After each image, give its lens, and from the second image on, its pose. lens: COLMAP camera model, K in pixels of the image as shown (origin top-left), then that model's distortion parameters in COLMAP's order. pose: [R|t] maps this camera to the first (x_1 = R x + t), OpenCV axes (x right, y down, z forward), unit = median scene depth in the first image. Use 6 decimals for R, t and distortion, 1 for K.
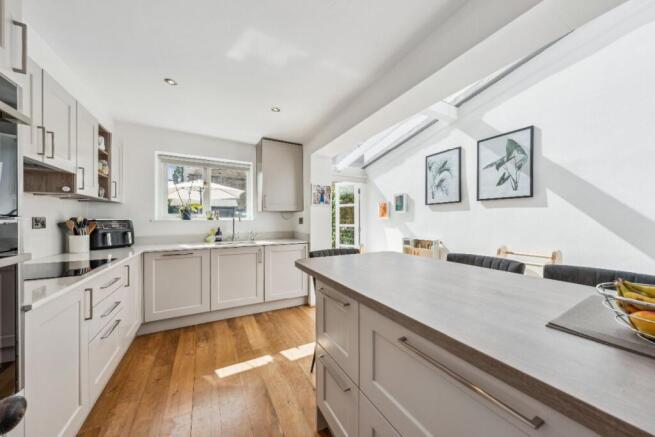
lens RADIAL K [[223.9, 0, 328.6], [0, 223.9, 218.4], [0, 0, 1]] dist [-0.003412, -0.000204]
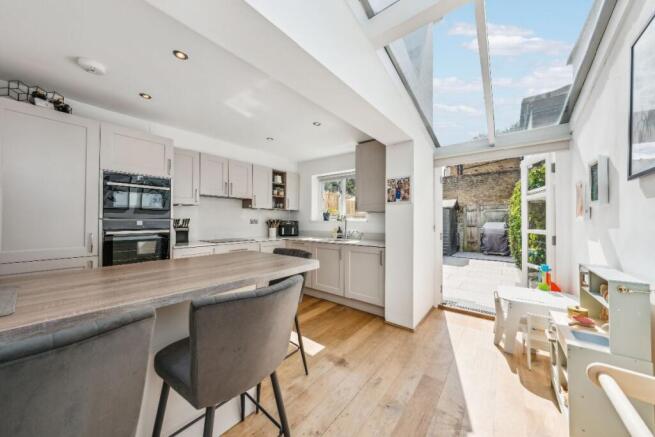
lens RADIAL K [[223.9, 0, 324.5], [0, 223.9, 218.5], [0, 0, 1]] dist [-0.003412, -0.000204]
pose [[0.382141, -0.007293, -0.924075, 0.723218], [-0.000664, 0.999966, -0.008166, 0.005876], [0.924104, 0.003734, 0.382123, 0.526953]]
